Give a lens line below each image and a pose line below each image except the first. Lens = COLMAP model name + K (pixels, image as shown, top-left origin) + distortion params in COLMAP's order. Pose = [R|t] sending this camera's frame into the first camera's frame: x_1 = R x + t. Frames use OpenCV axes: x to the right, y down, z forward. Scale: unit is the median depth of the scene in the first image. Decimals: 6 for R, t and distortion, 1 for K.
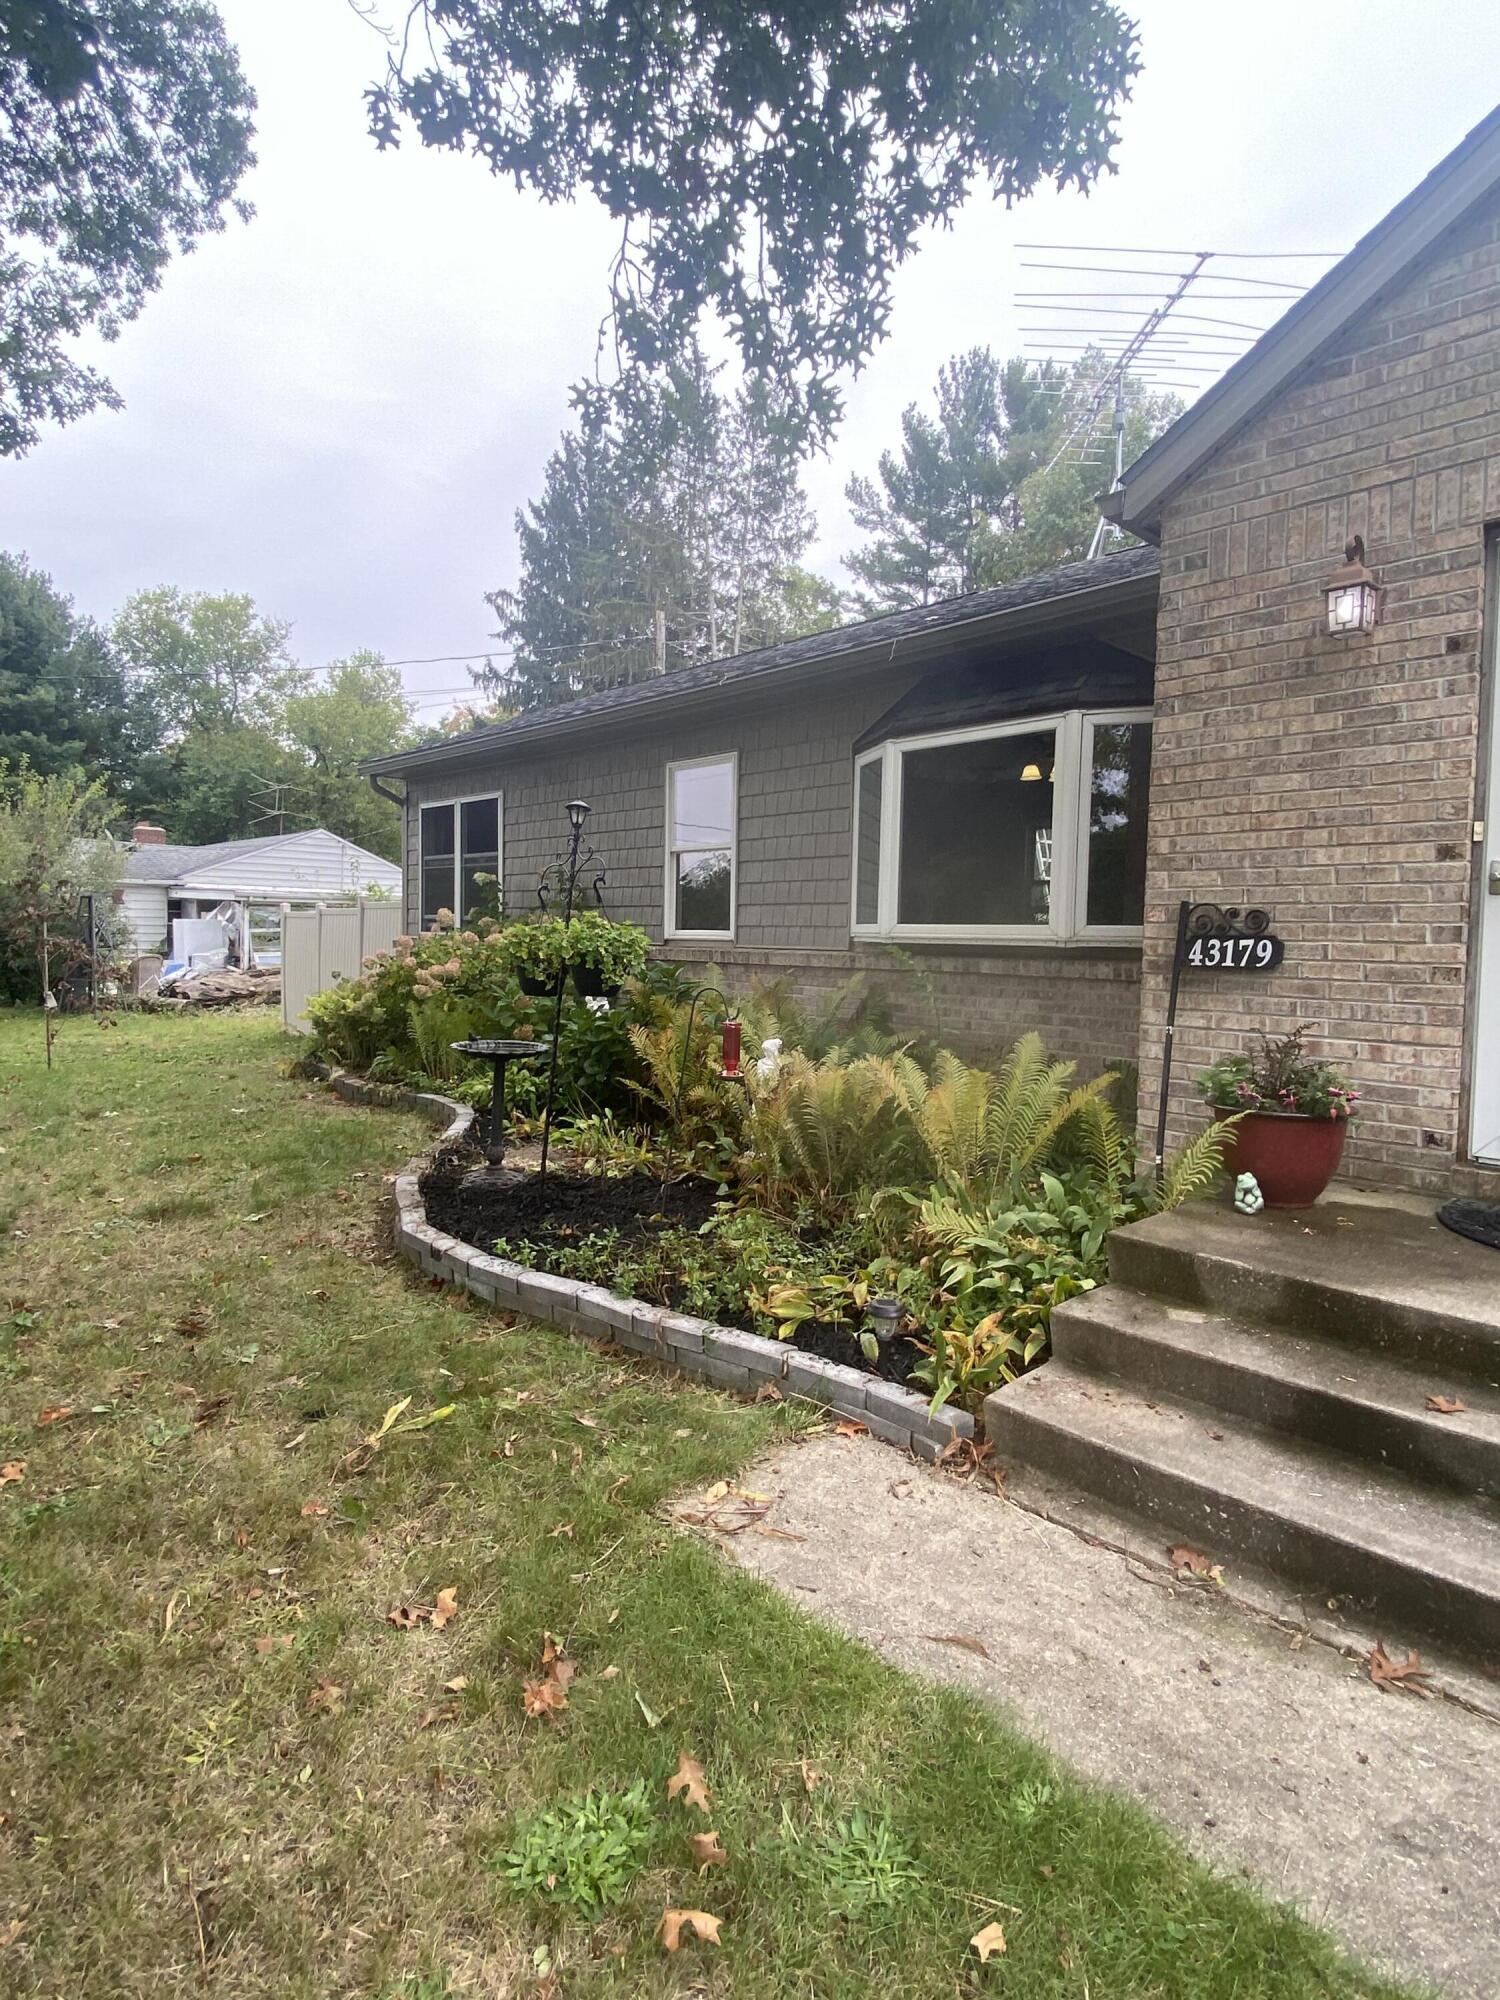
lens RADIAL K [[1080.9, 0, 750.0], [0, 1080.9, 1000.0], [0, 0, 1]] dist [0.038556, -0.034504]
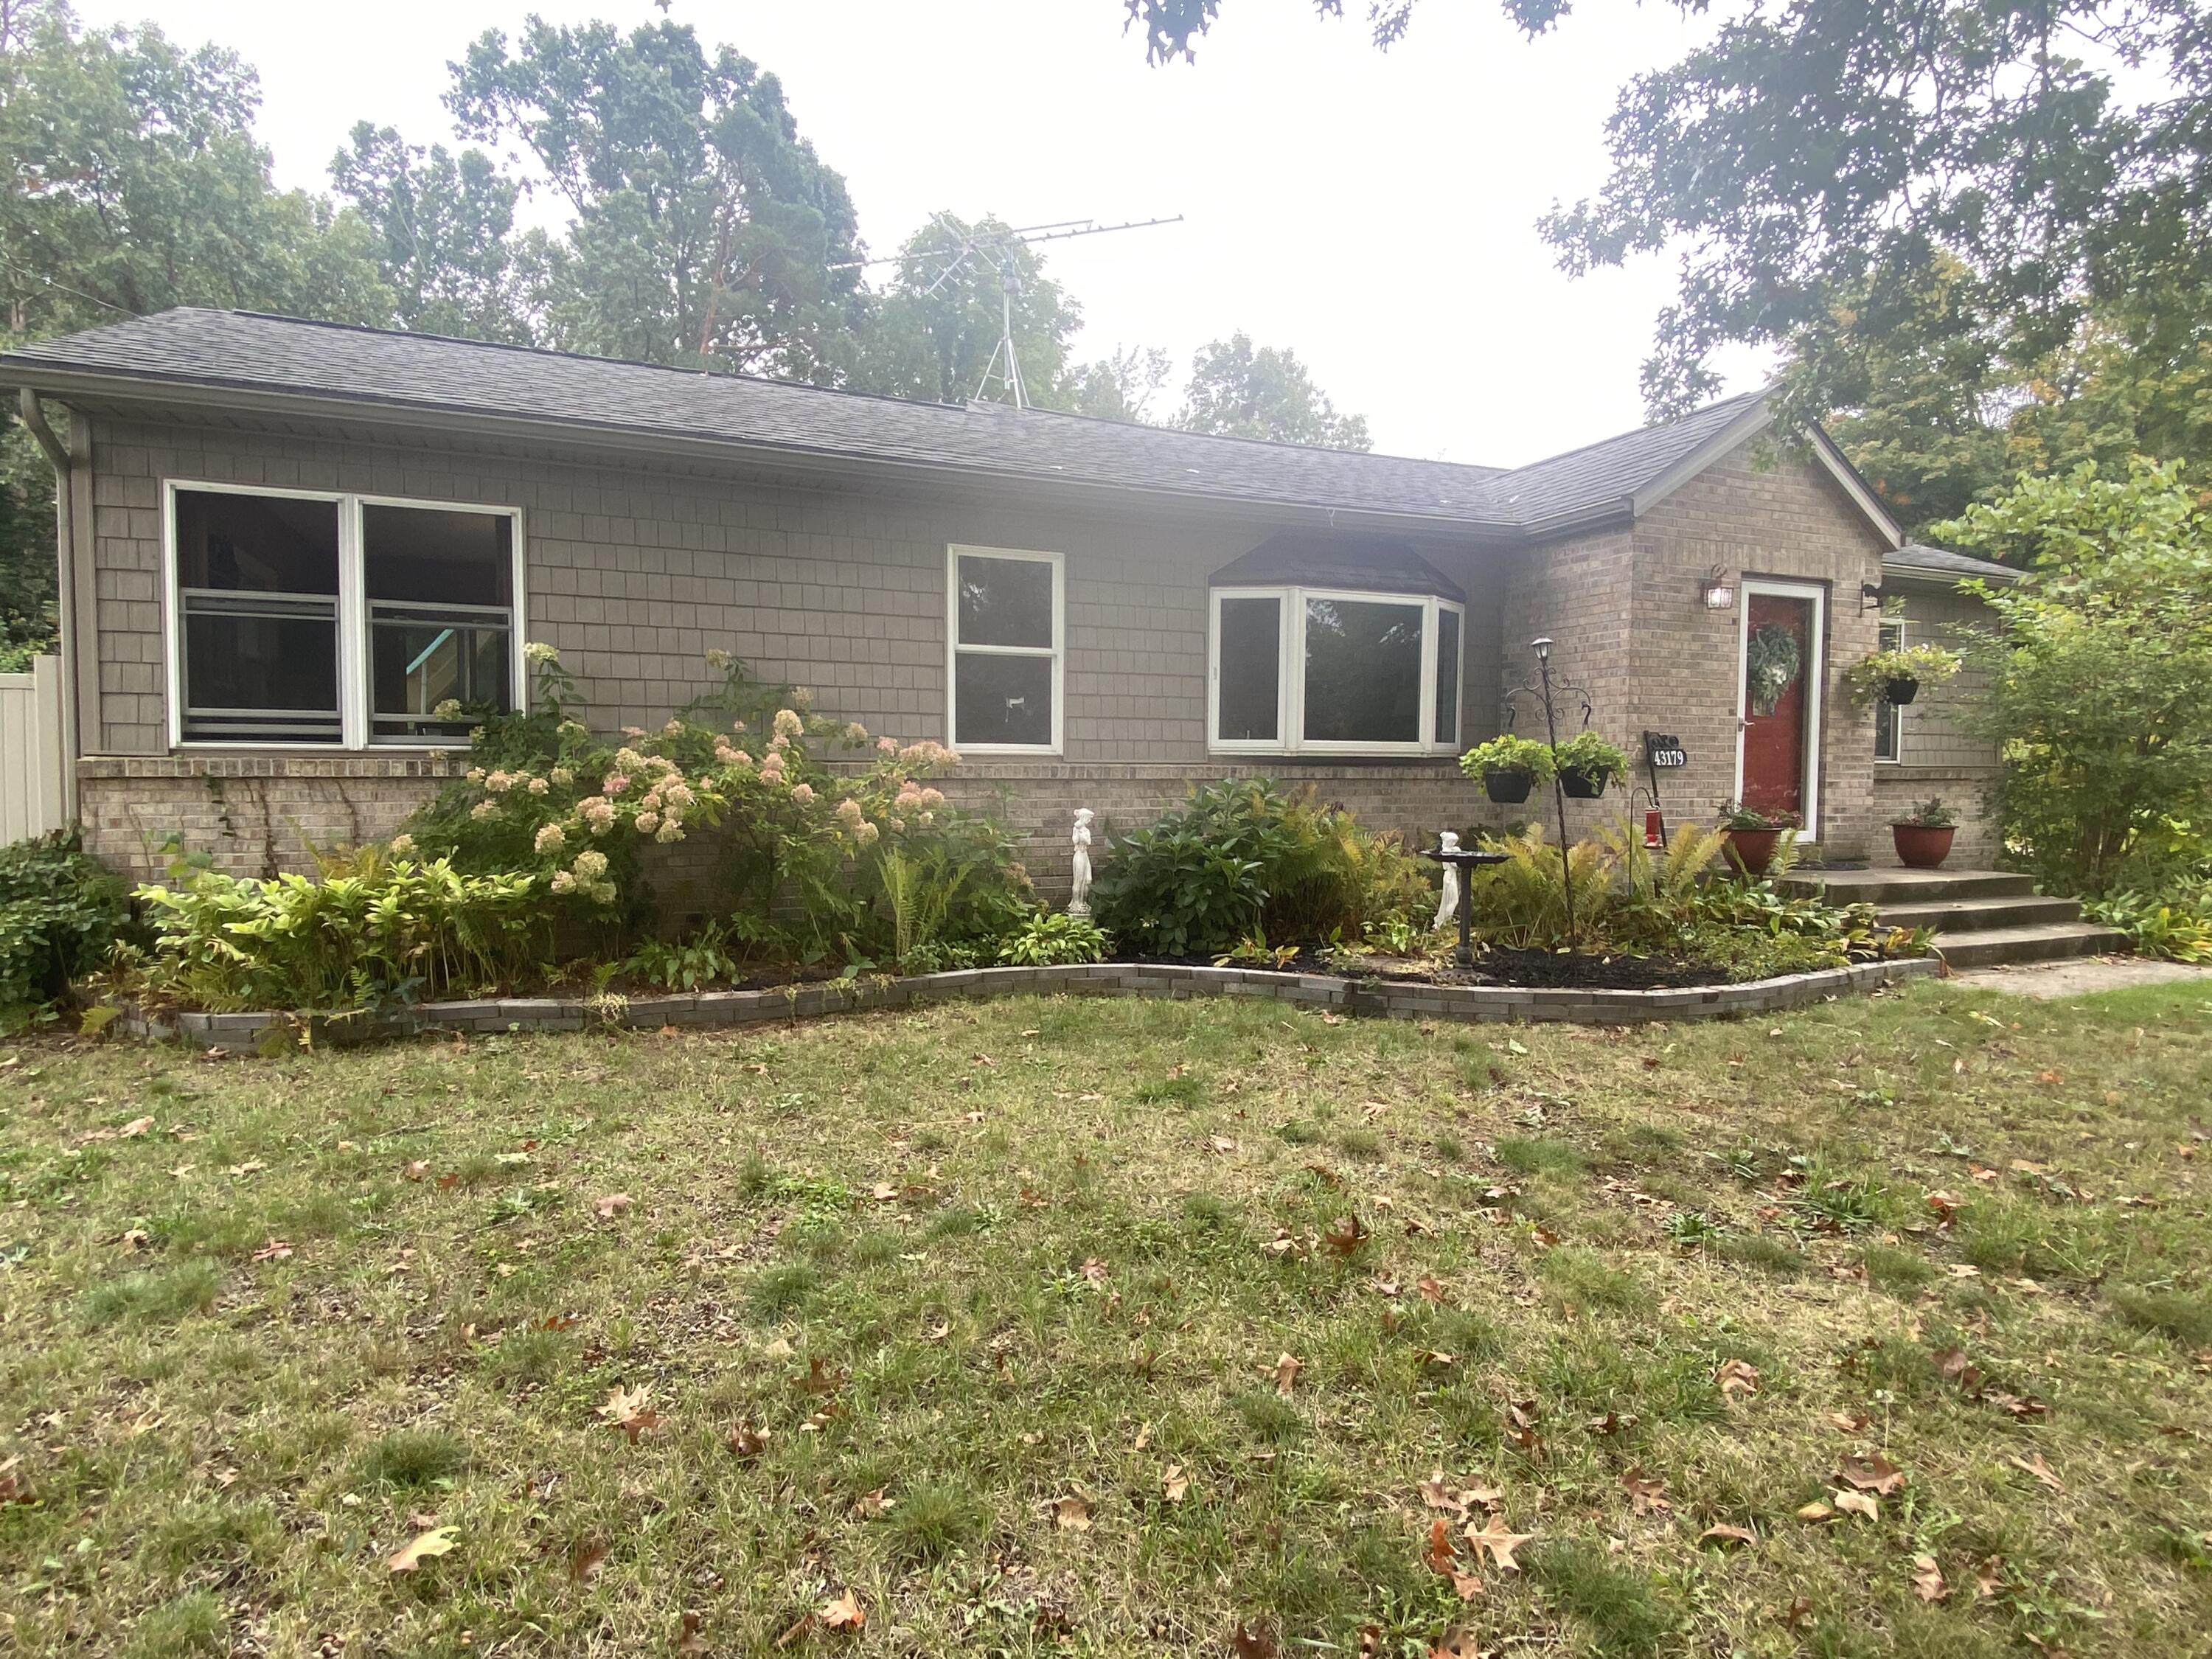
lens RADIAL K [[1195.0, 0, 1103.8], [0, 1195.0, 811.7], [0, 0, 1]] dist [0.051948, -0.049660]
pose [[0.343380, -0.051152, 0.937803, -0.171688], [0.053557, 0.997957, 0.034823, -0.006980], [-0.937668, 0.038268, 0.345418, 0.107449]]
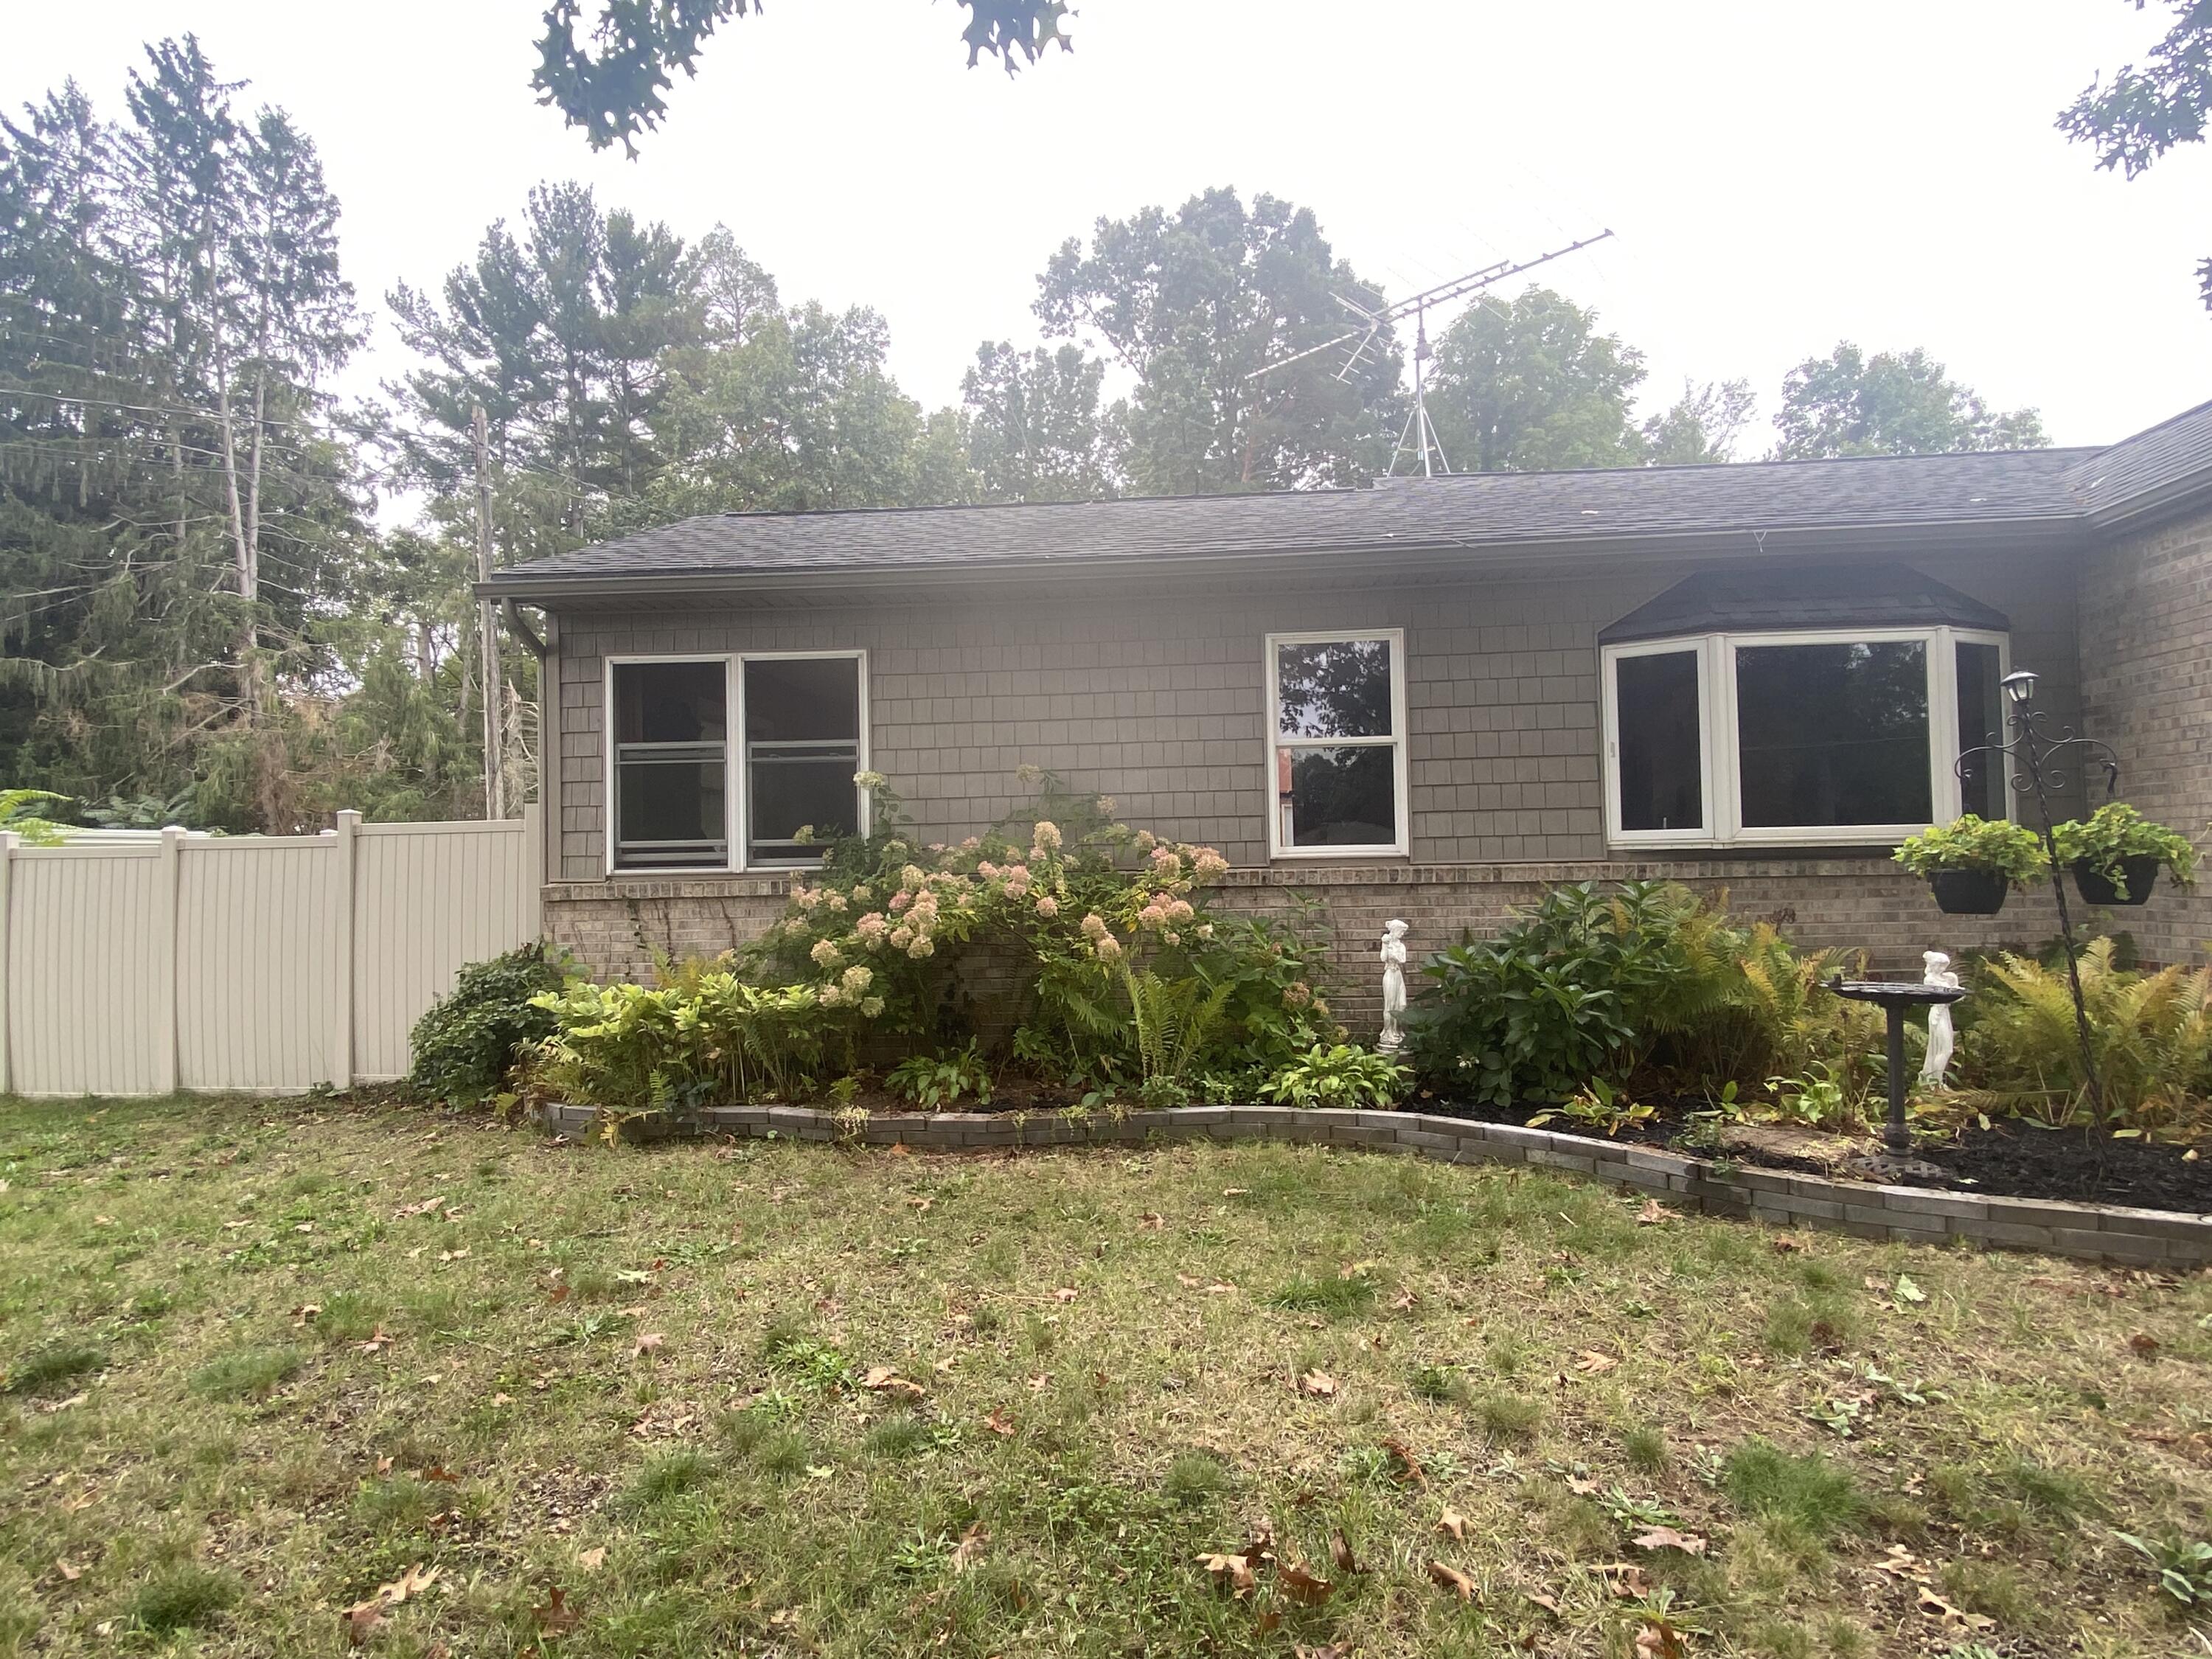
lens RADIAL K [[1195.4, 0, 1083.8], [0, 1195.4, 828.4], [0, 0, 1]] dist [0.047012, -0.047962]
pose [[0.739876, -0.010251, 0.672665, -0.141506], [0.071309, 0.995446, -0.063264, -0.006317], [-0.668953, 0.094774, 0.737238, 0.087336]]
